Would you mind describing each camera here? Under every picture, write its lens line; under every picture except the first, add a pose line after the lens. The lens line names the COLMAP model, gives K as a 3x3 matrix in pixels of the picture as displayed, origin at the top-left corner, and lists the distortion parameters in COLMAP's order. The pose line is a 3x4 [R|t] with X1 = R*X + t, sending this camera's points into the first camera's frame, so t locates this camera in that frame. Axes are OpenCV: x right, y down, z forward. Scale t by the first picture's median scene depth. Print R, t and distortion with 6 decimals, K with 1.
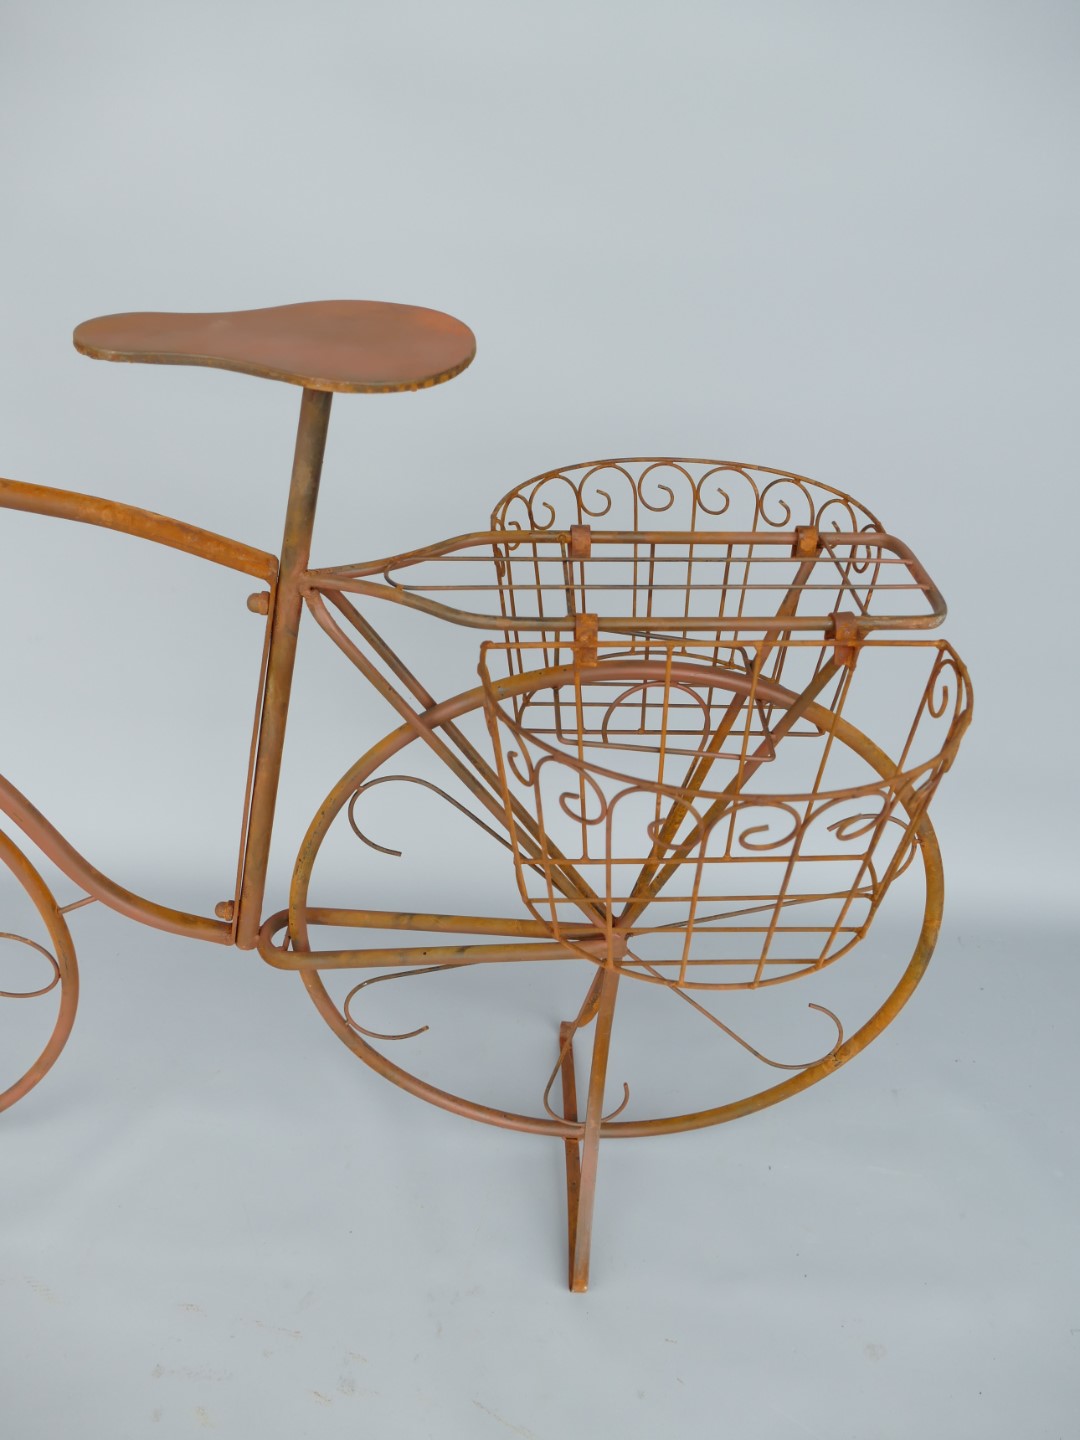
lens RADIAL K [[1182.2, 0, 549.8], [0, 1182.2, 727.3], [0, 0, 1]] dist [-0.013845, -0.002277]
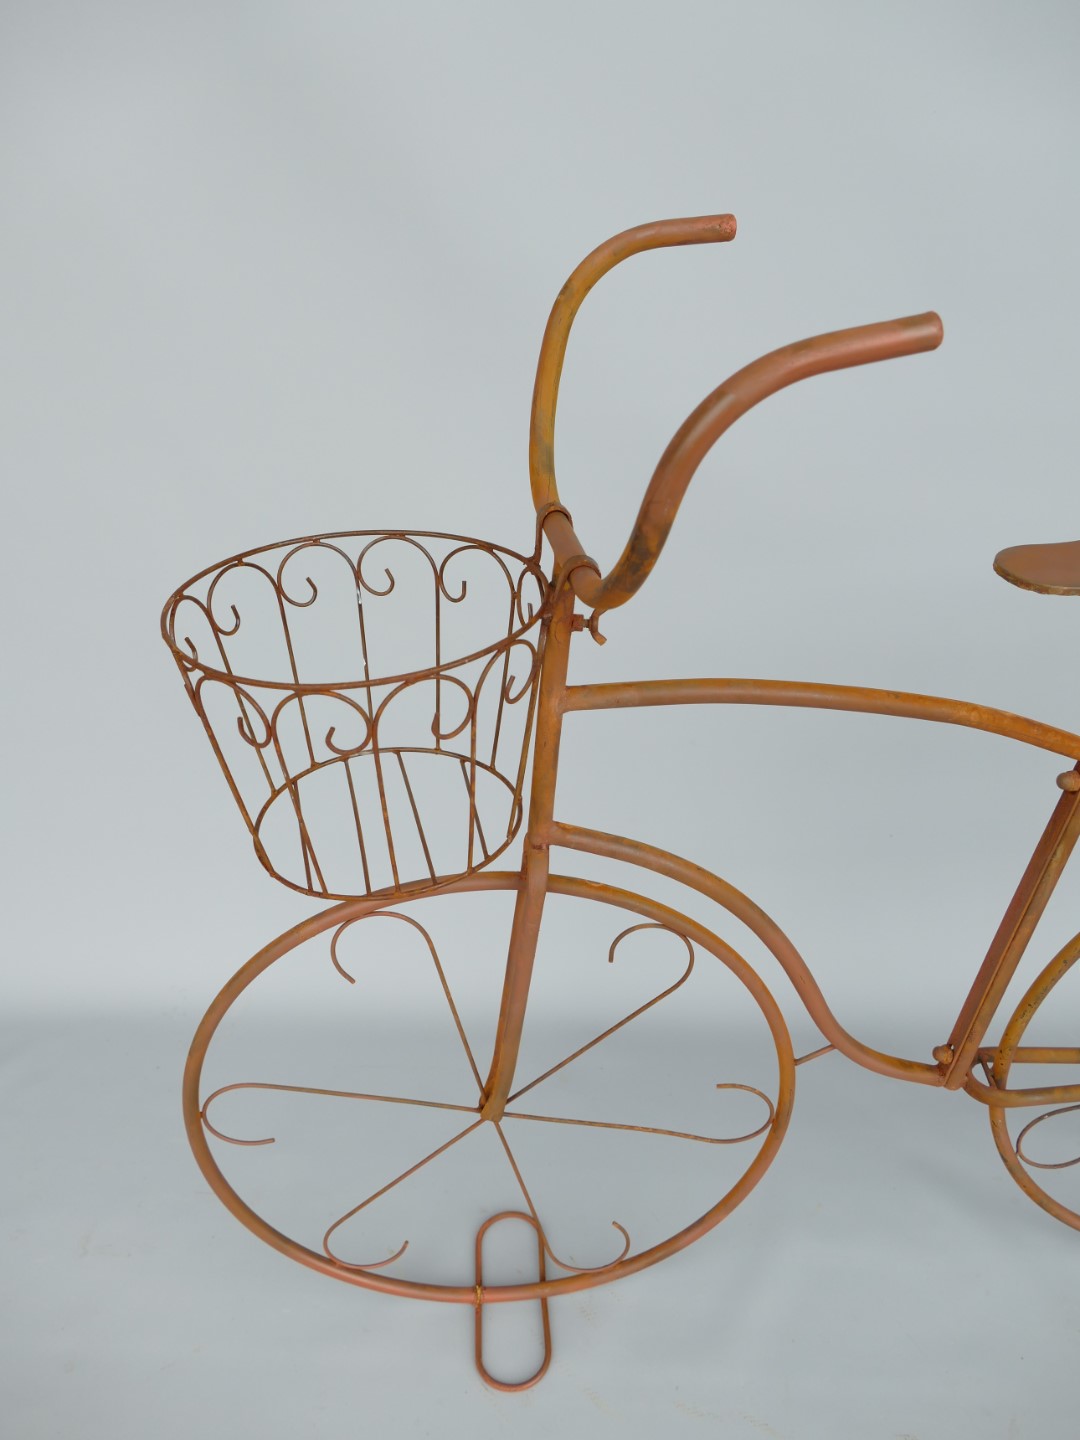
lens RADIAL K [[1182.2, 0, 547.7], [0, 1182.2, 712.5], [0, 0, 1]] dist [-0.013845, -0.002277]
pose [[0.996960, -0.055821, -0.054357, -0.594107], [0.050438, 0.994120, -0.095816, -0.076746], [0.059386, 0.092784, 0.993914, -0.139262]]
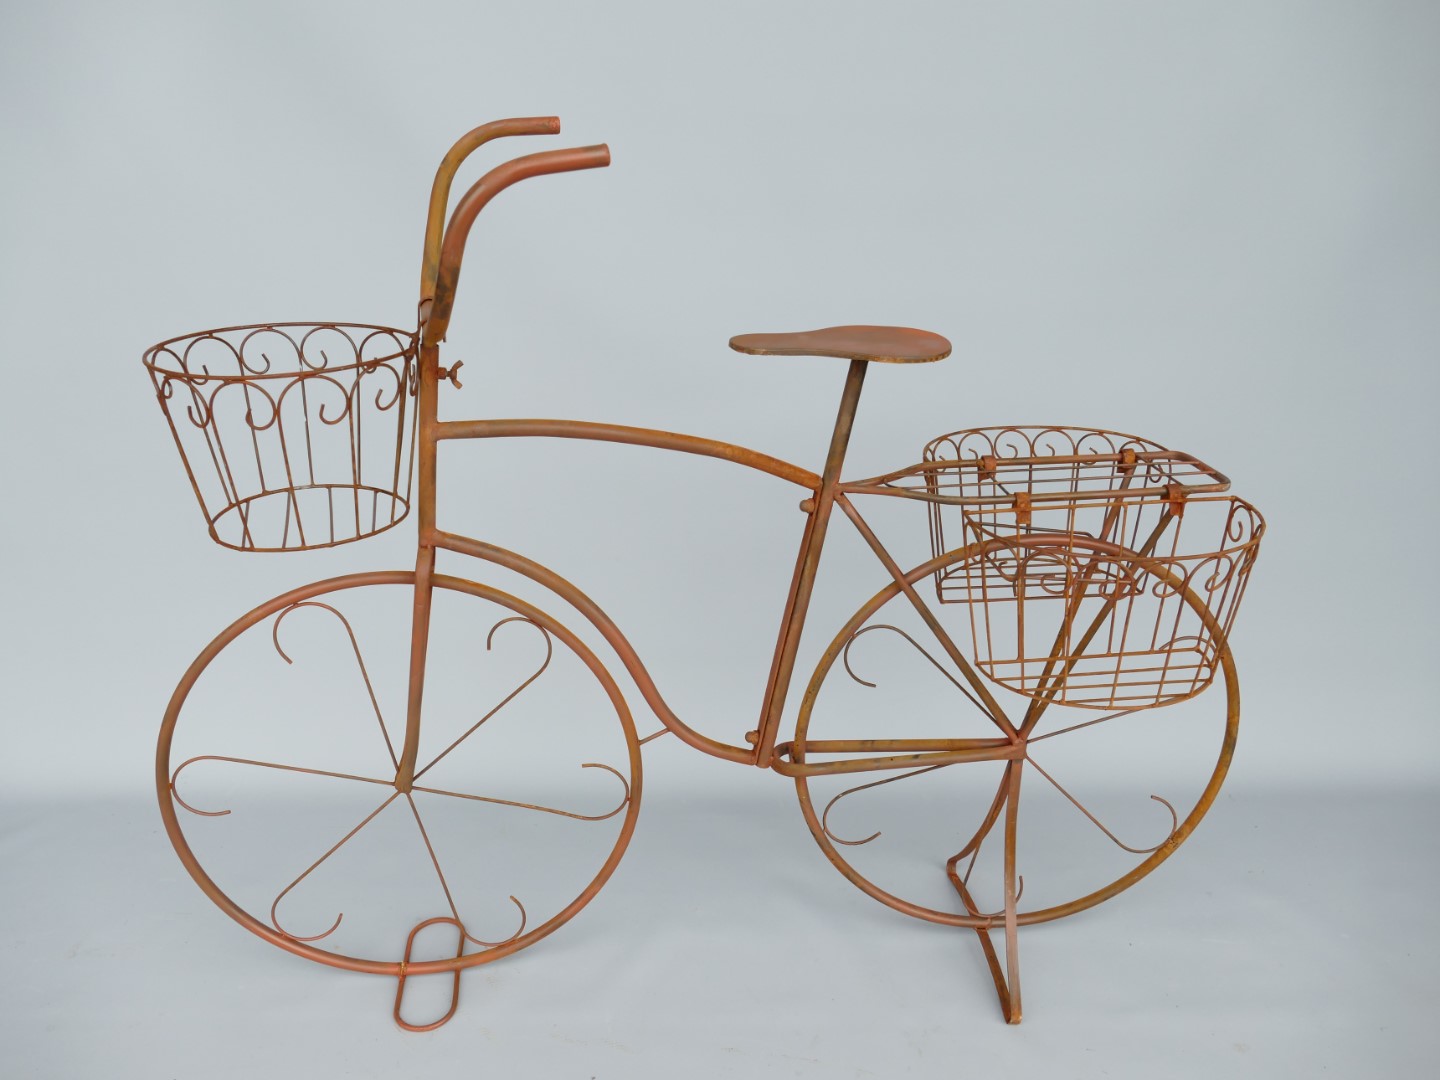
lens RADIAL K [[1182.2, 0, 727.8], [0, 1182.2, 531.9], [0, 0, 1]] dist [-0.013845, -0.002277]
pose [[0.997856, -0.056654, 0.032769, -0.357394], [0.062758, 0.970341, -0.233452, 0.261256], [-0.018571, 0.235008, 0.971816, -0.486412]]
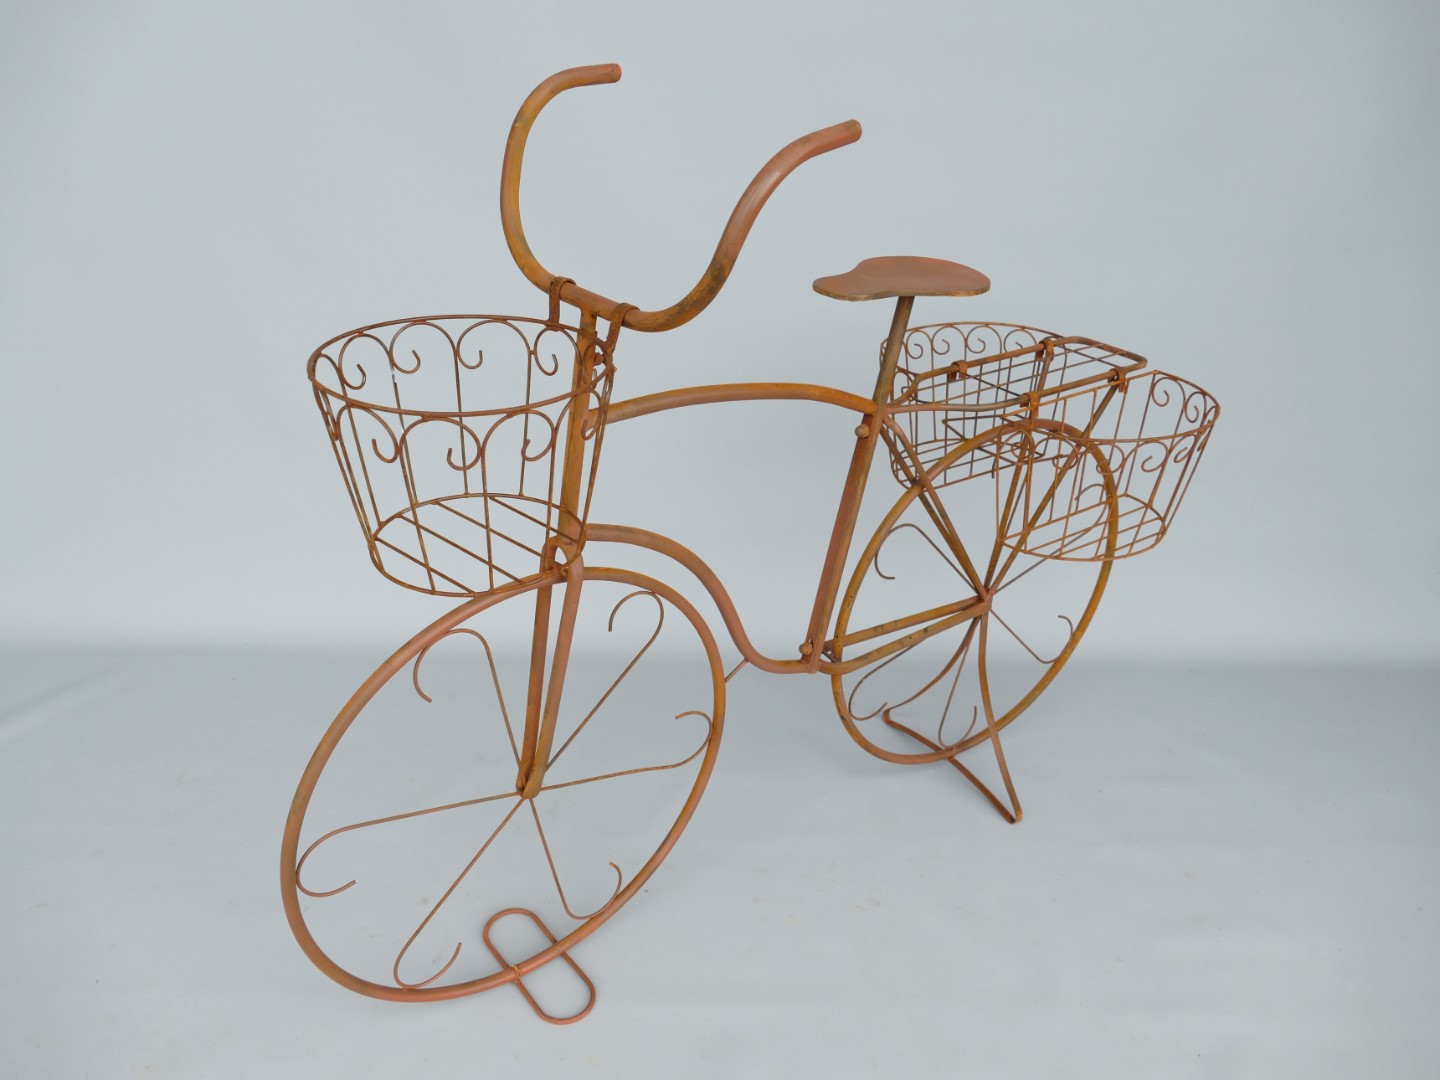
lens RADIAL K [[1116.9, 0, 717.0], [0, 1116.9, 543.4], [0, 0, 1]] dist [0.037973, -0.002208]
pose [[0.834314, -0.270557, 0.480333, -1.112664], [0.316869, 0.948331, -0.016218, 0.009181], [-0.451126, 0.165733, 0.876936, -0.294726]]
